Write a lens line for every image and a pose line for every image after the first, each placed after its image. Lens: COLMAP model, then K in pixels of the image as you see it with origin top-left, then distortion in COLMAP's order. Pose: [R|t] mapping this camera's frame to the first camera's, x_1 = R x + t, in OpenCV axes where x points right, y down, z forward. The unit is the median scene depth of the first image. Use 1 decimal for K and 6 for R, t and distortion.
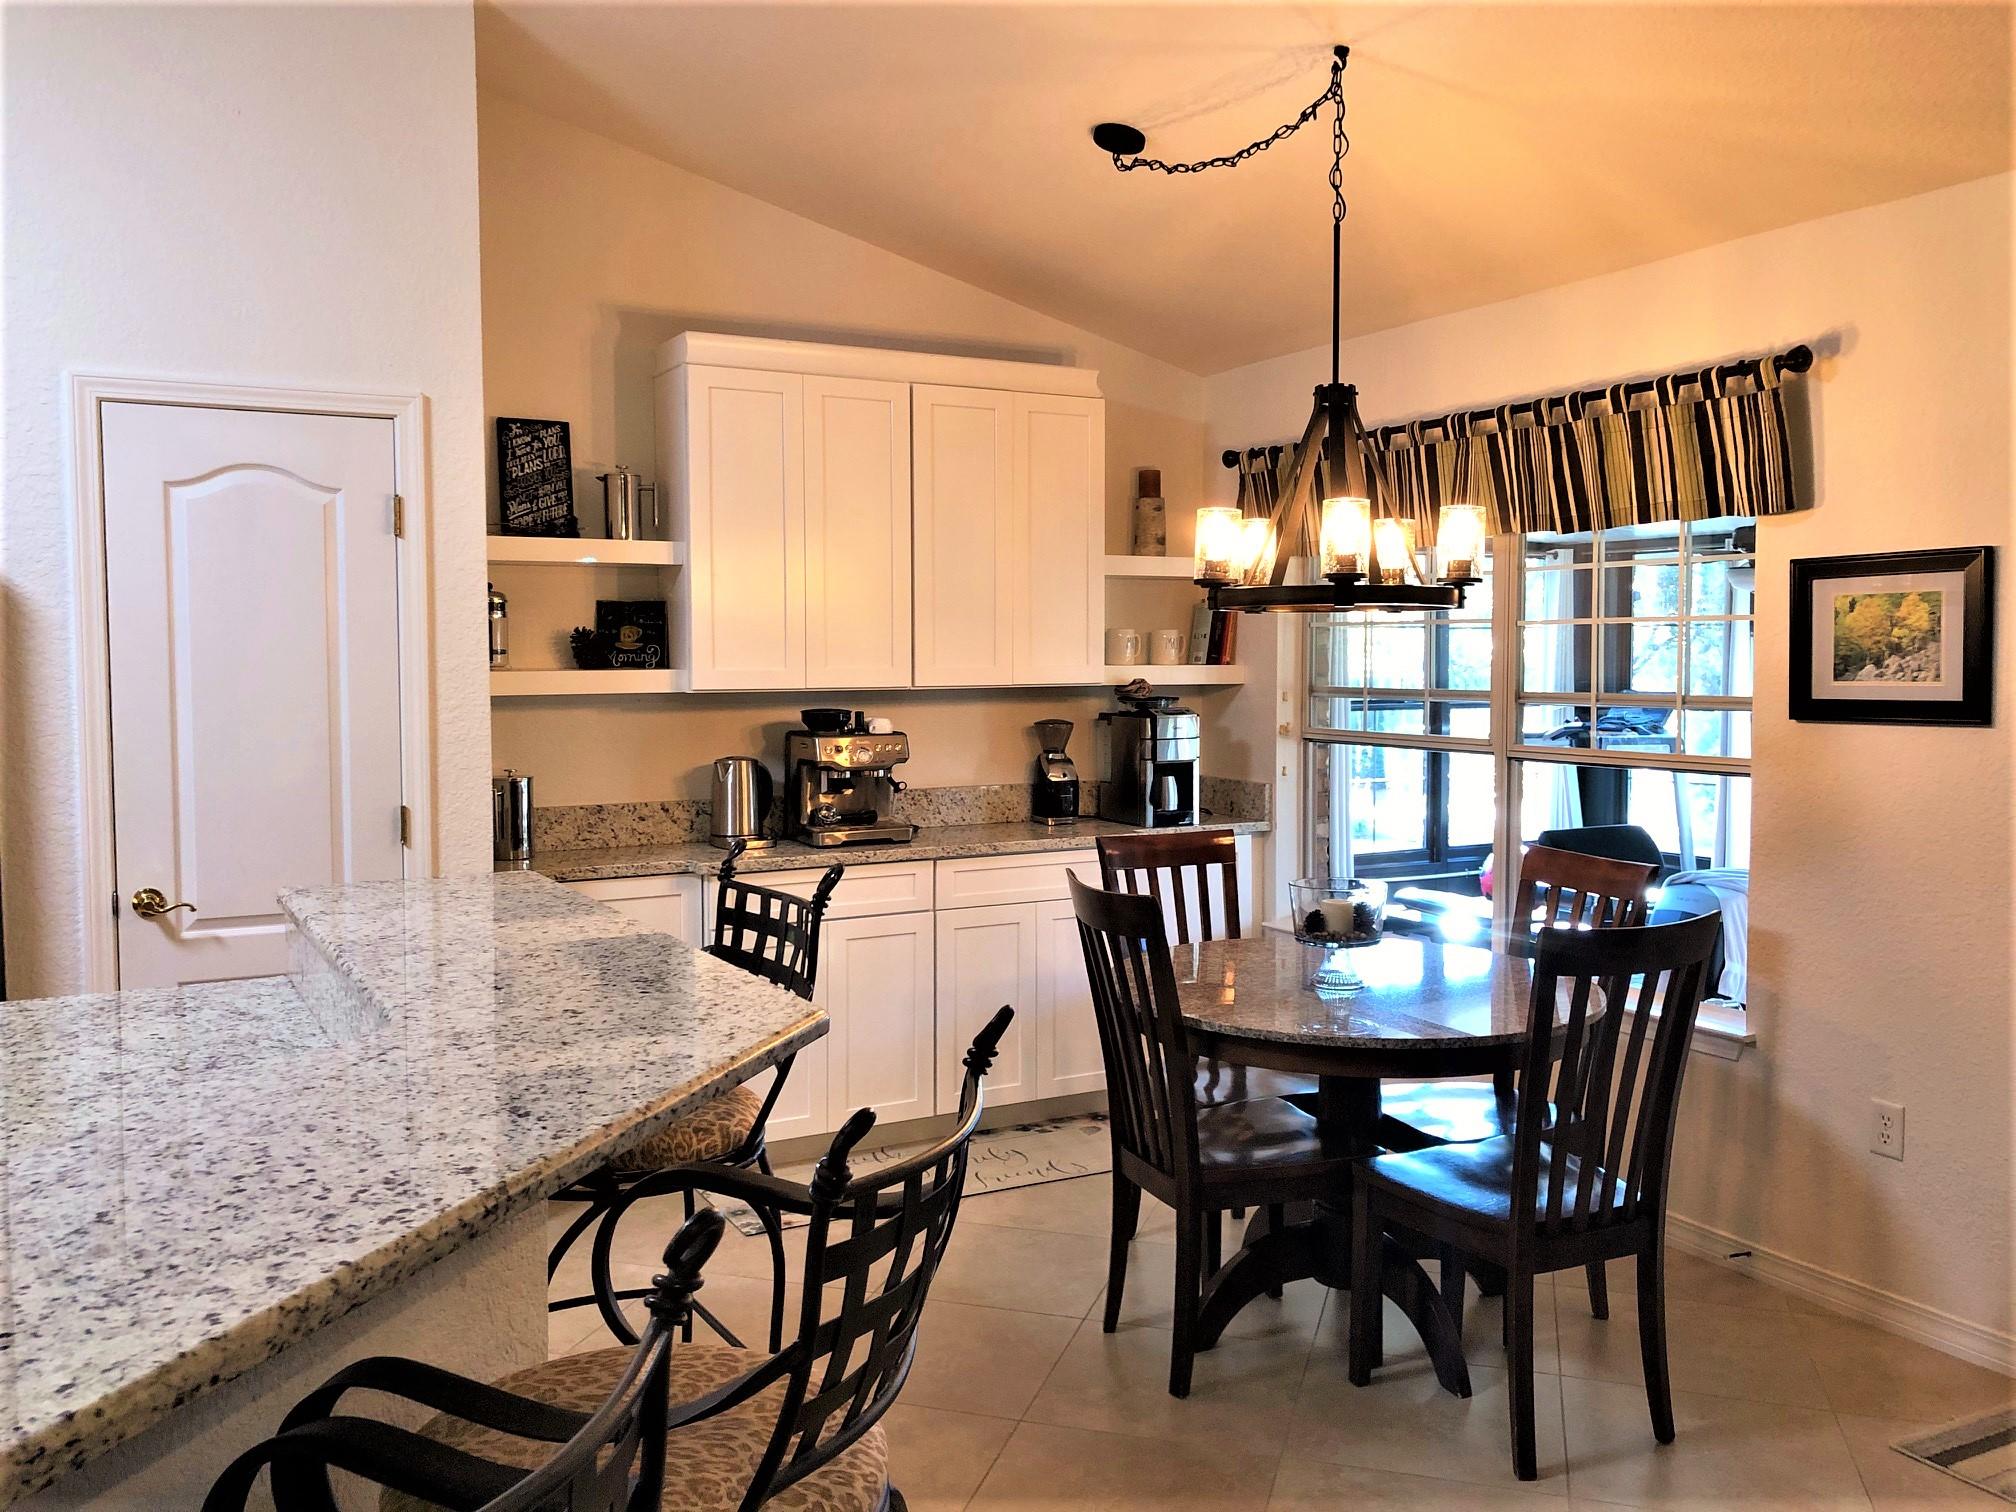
lens RADIAL K [[1634.3, 0, 1033.0], [0, 1634.3, 736.7], [0, 0, 1]] dist [0.022107, -0.032928]
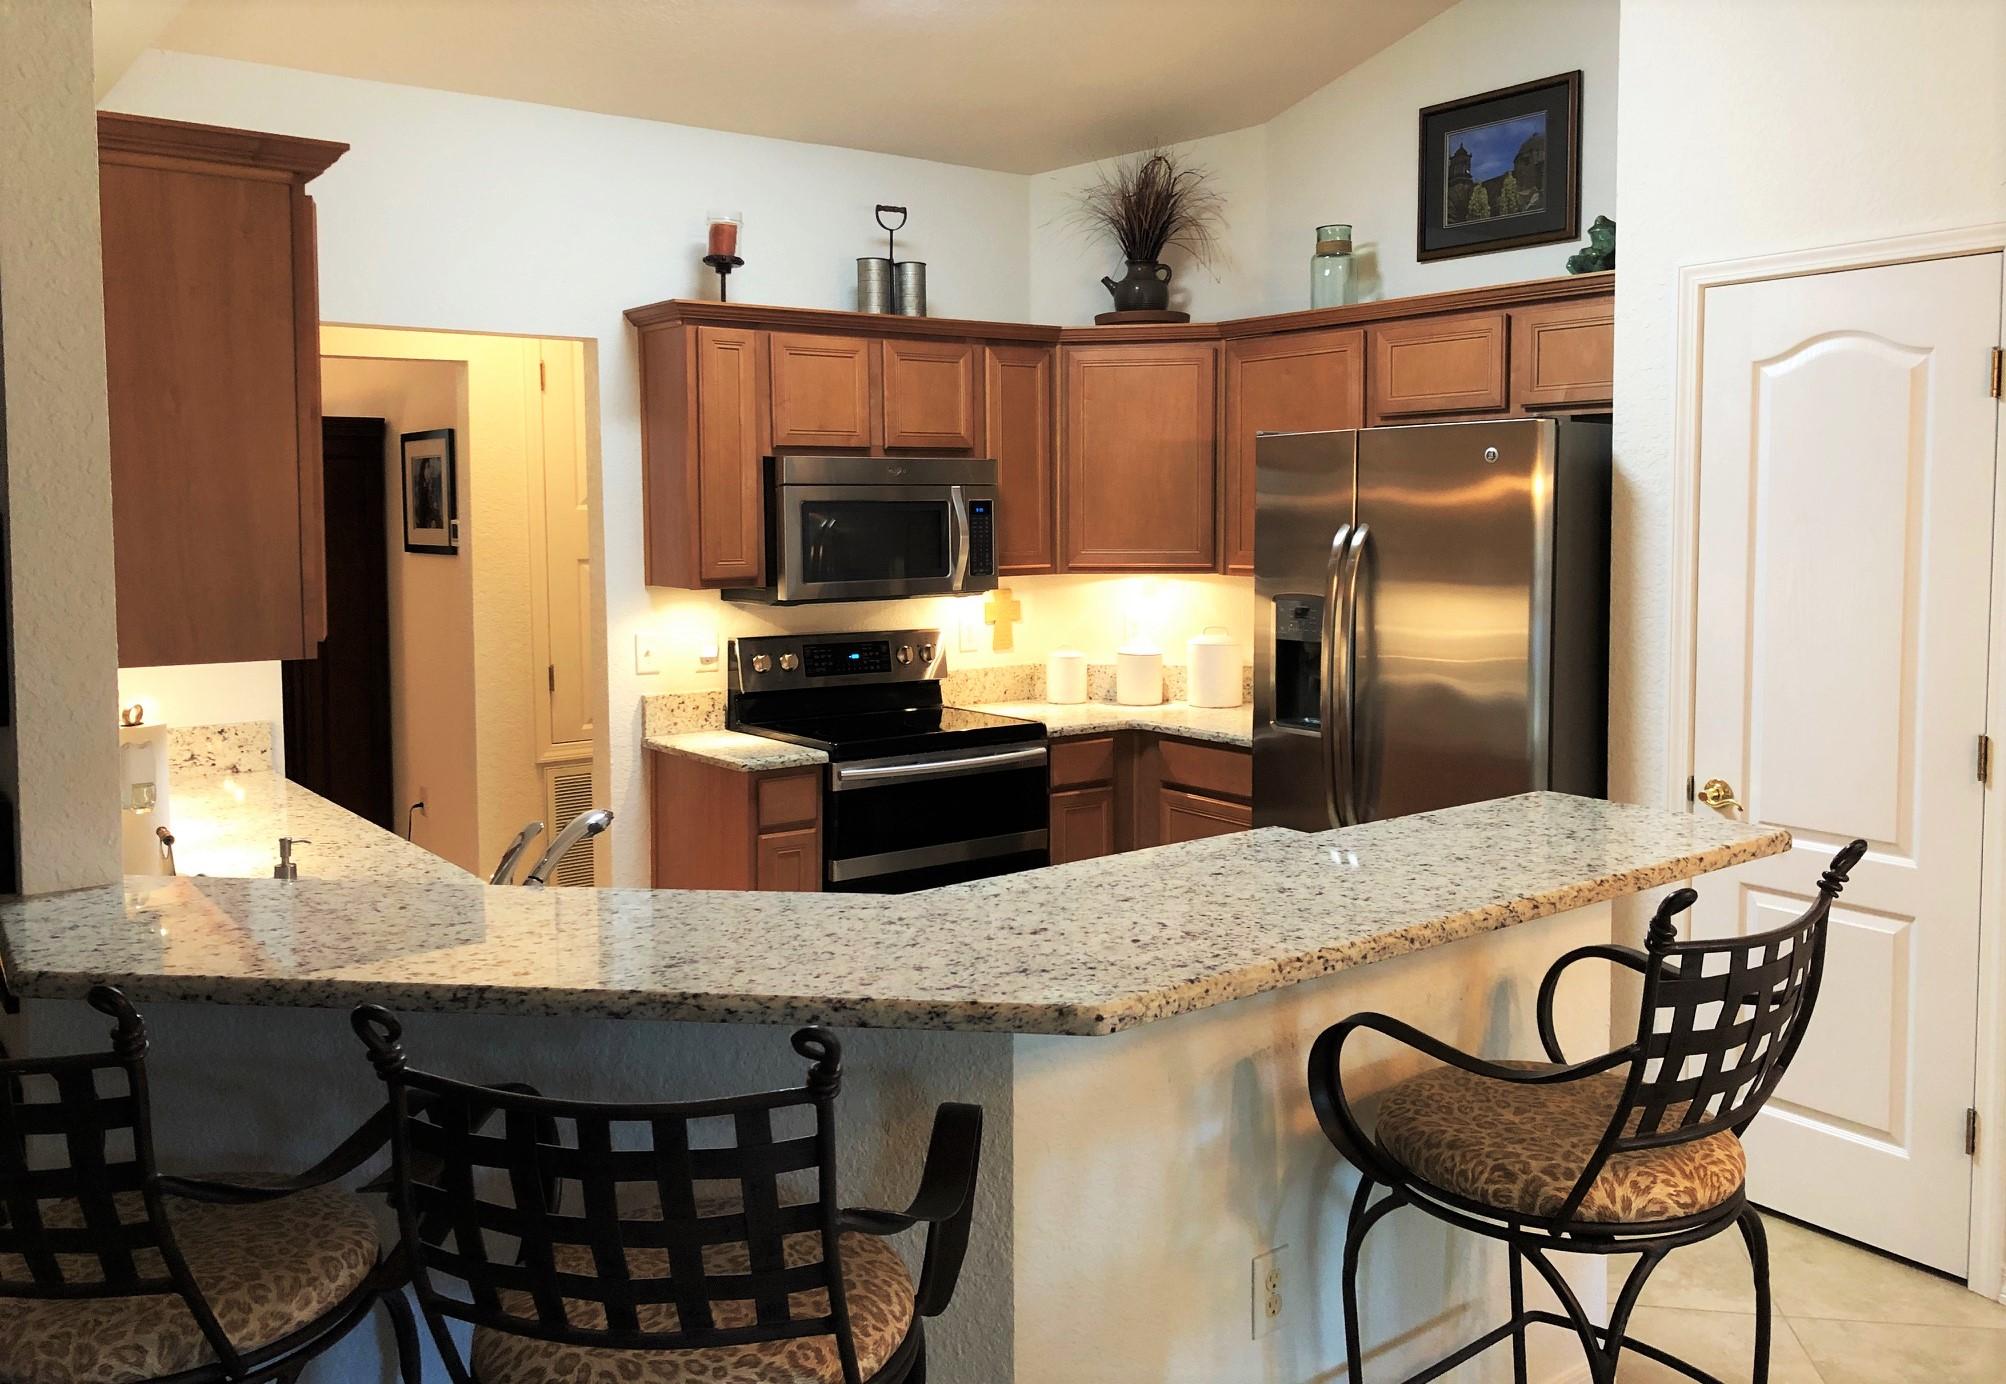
lens RADIAL K [[1649.7, 0, 1036.6], [0, 1649.7, 599.2], [0, 0, 1]] dist [0.023510, 0.005042]
pose [[0.106335, 0.065263, -0.992186, 0.324525], [-0.053697, 0.996765, 0.059809, -0.042780], [0.992879, 0.046918, 0.109496, 0.392211]]
